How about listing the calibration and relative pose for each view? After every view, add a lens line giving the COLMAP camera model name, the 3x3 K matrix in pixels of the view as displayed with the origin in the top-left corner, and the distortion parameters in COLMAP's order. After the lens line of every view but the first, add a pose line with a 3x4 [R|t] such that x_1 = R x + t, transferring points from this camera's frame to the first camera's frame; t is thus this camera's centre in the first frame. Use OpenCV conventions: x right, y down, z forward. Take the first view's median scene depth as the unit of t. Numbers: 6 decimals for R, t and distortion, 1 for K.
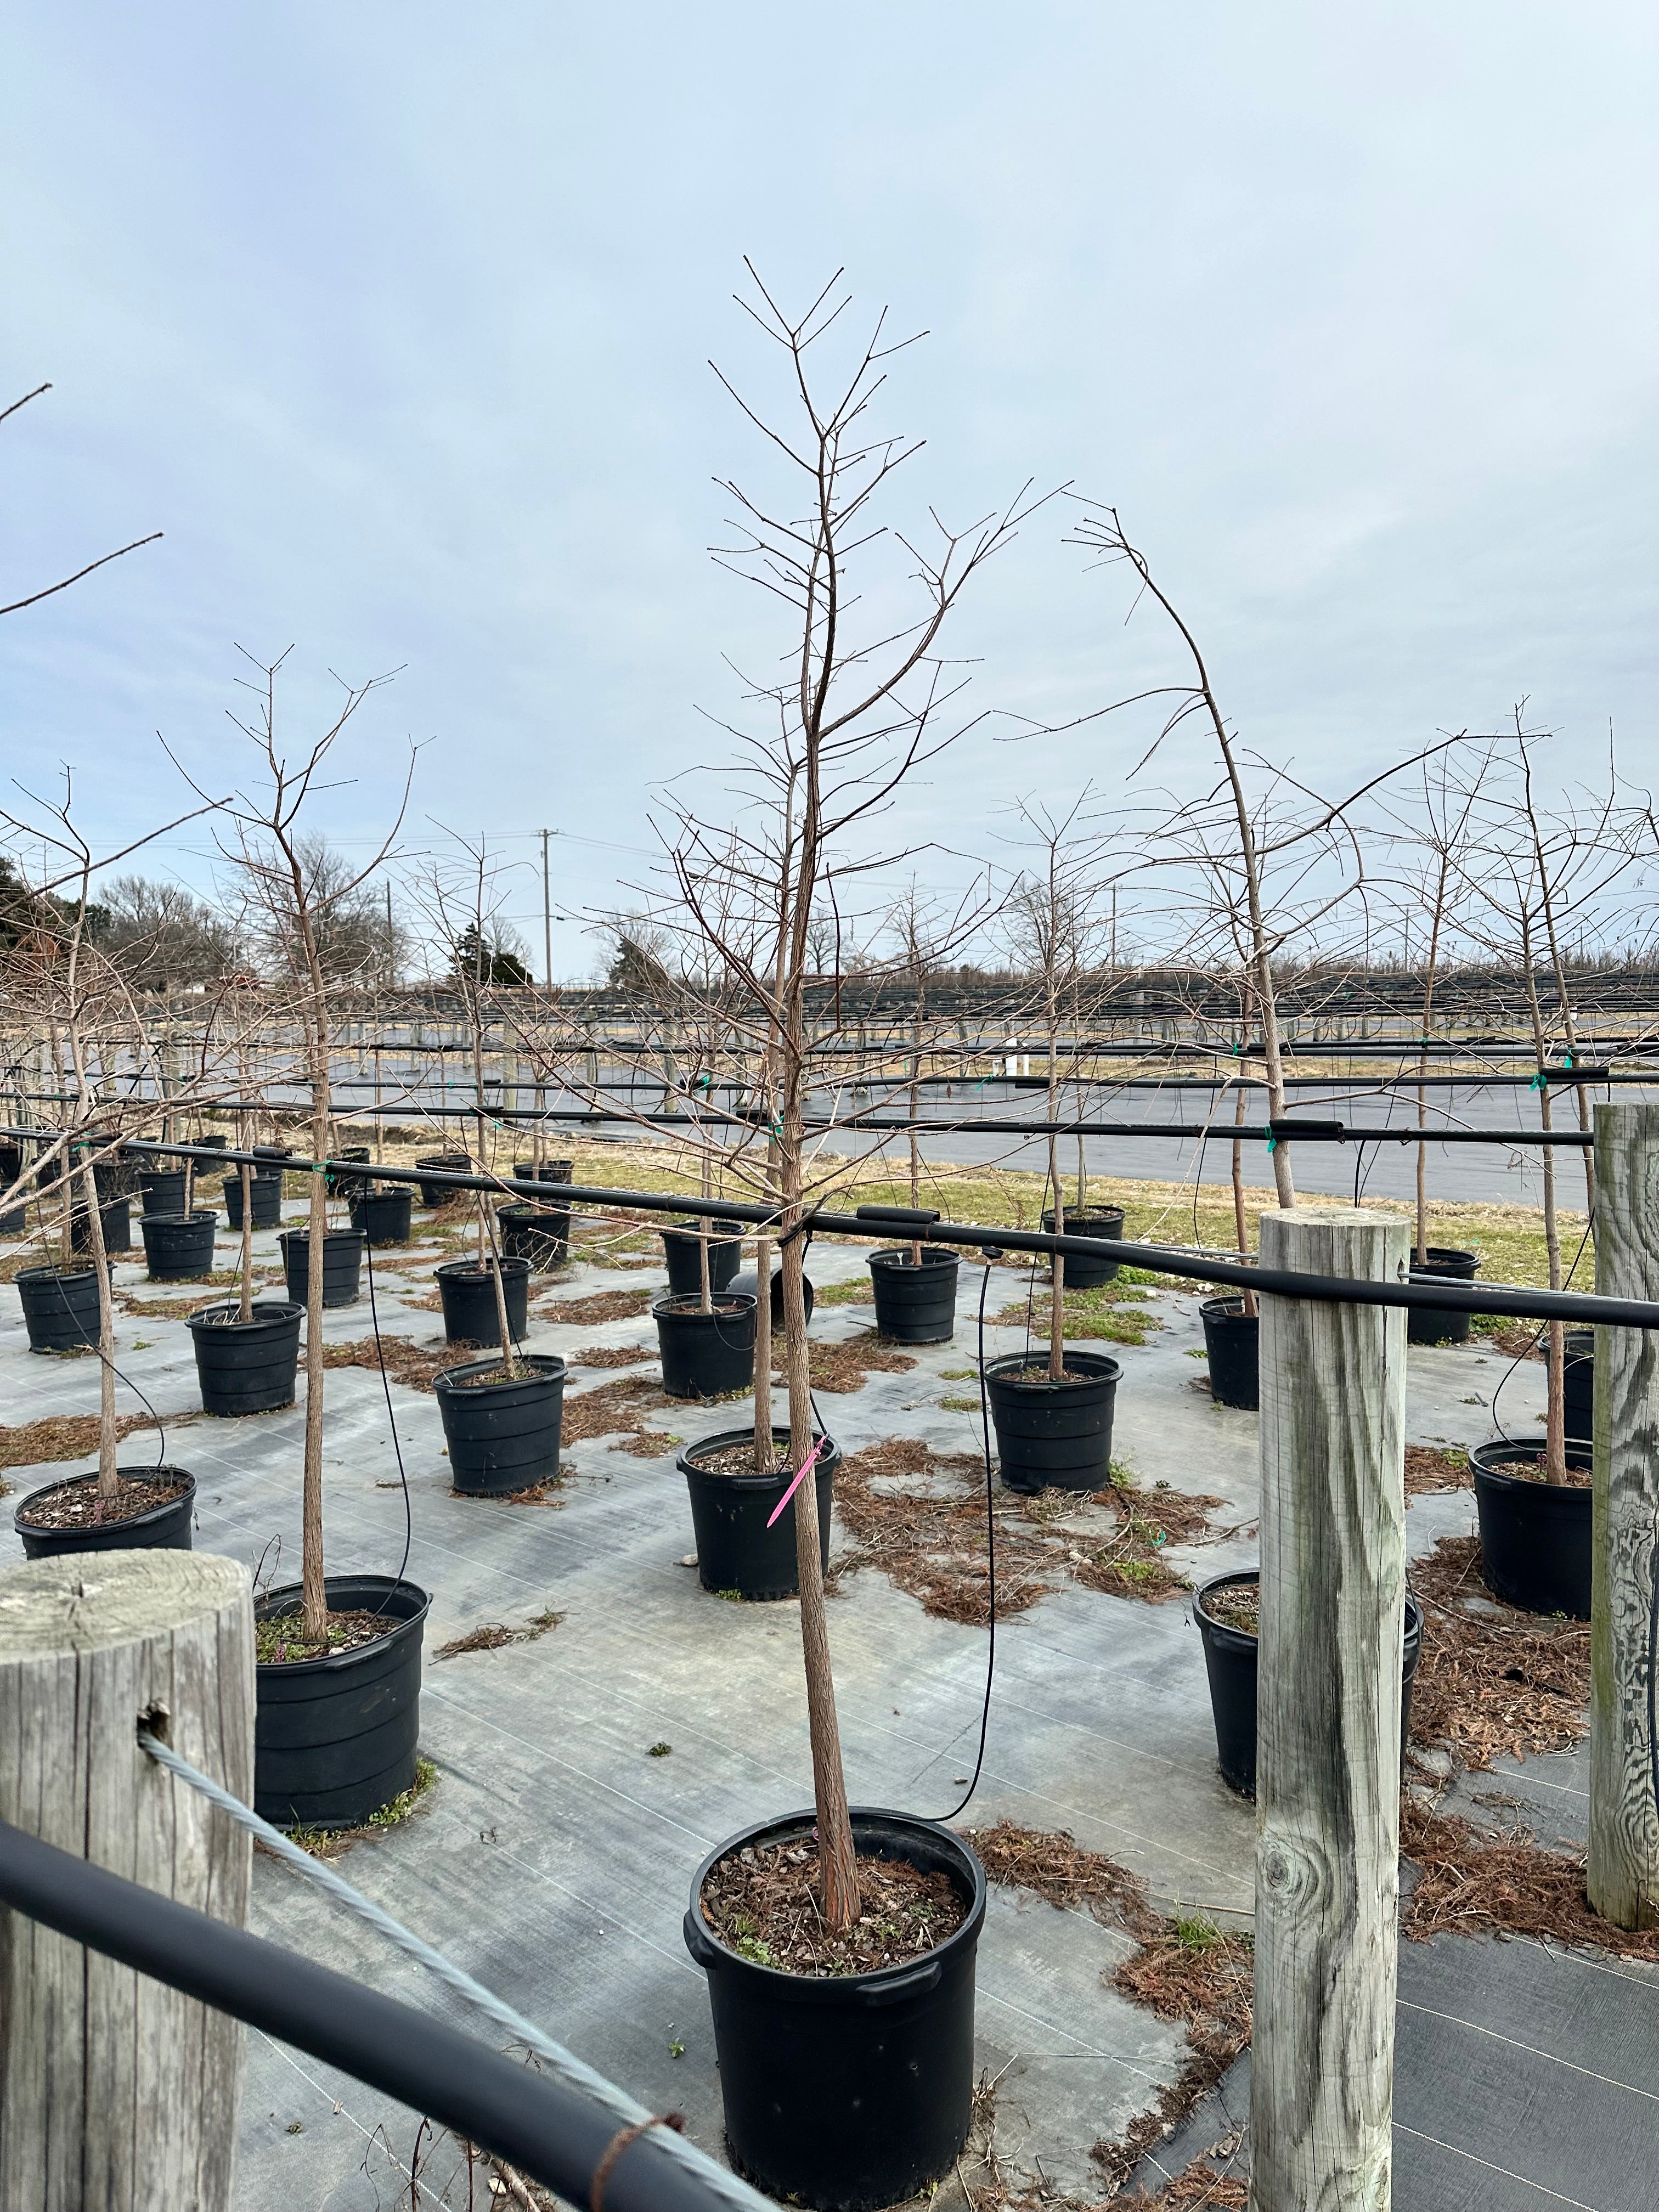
lens RADIAL K [[1693.5, 0, 792.1], [0, 1693.5, 1134.3], [0, 0, 1]] dist [0.178383, -0.296719]
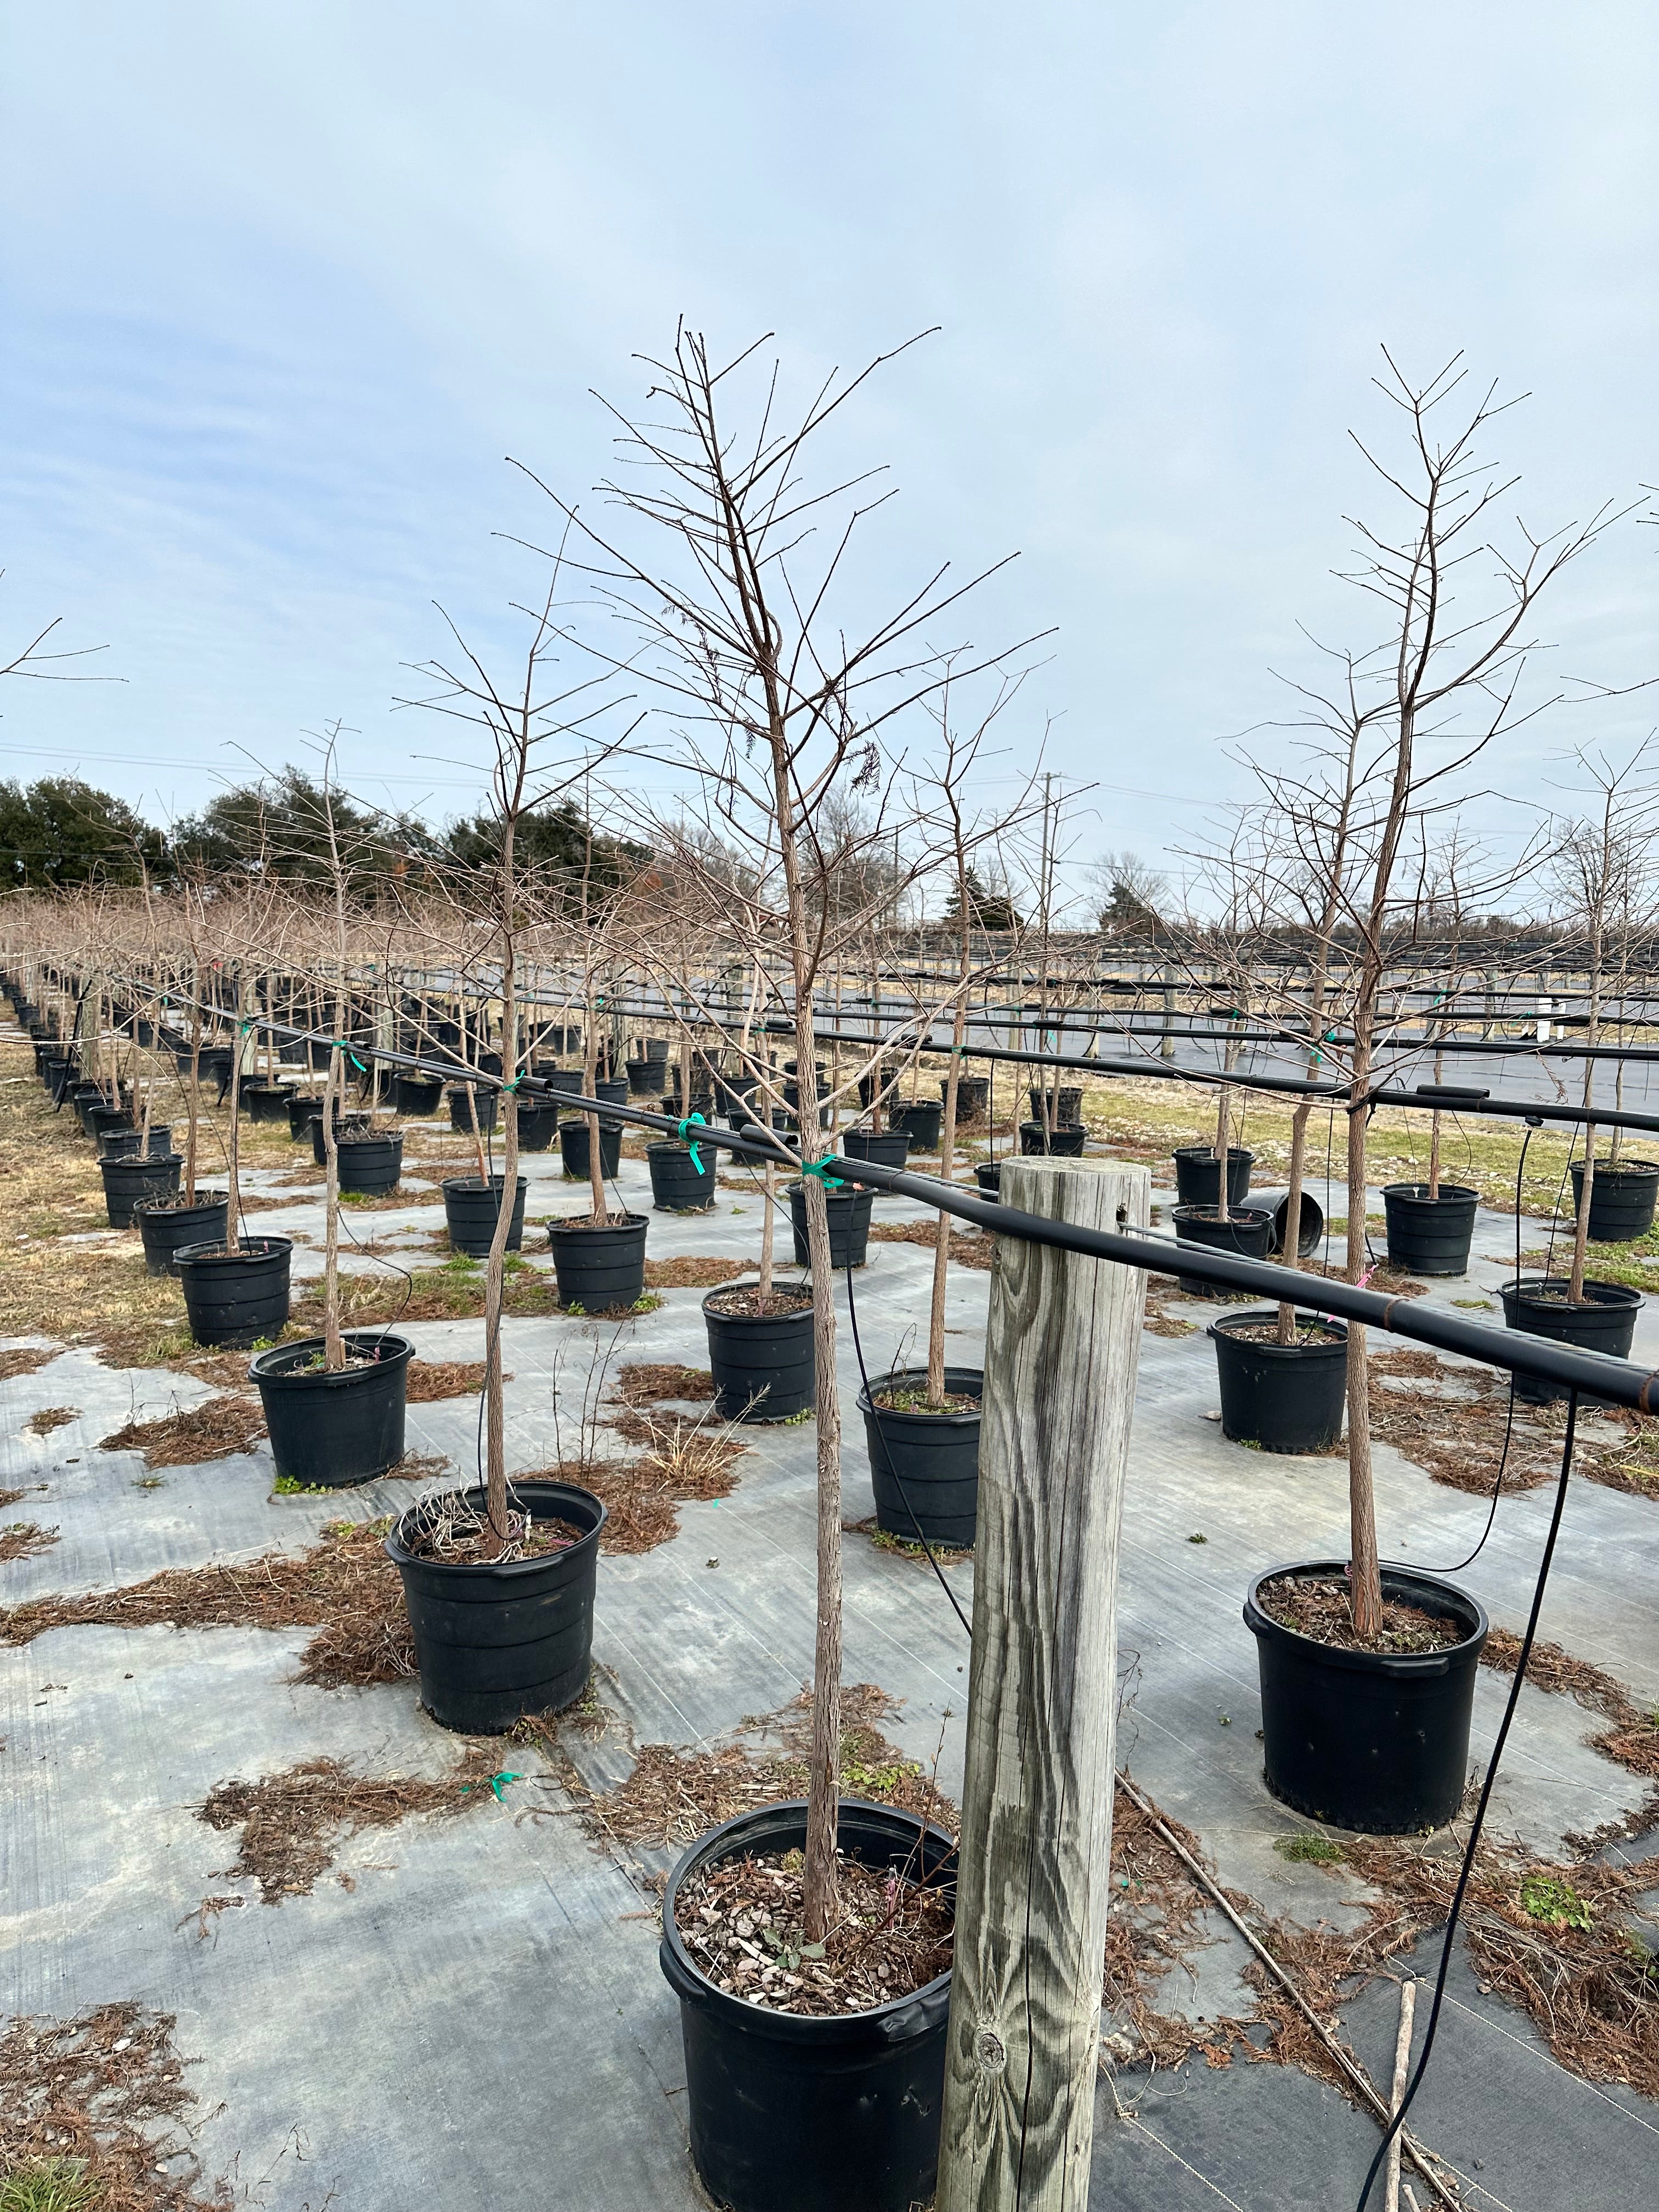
lens RADIAL K [[1693.5, 0, 792.1], [0, 1693.5, 1134.3], [0, 0, 1]] dist [0.178383, -0.296719]
pose [[0.960338, 0.063217, -0.271579, -0.033125], [-0.054437, 0.997726, 0.039750, 0.030804], [0.273474, -0.023390, 0.961595, -0.211771]]
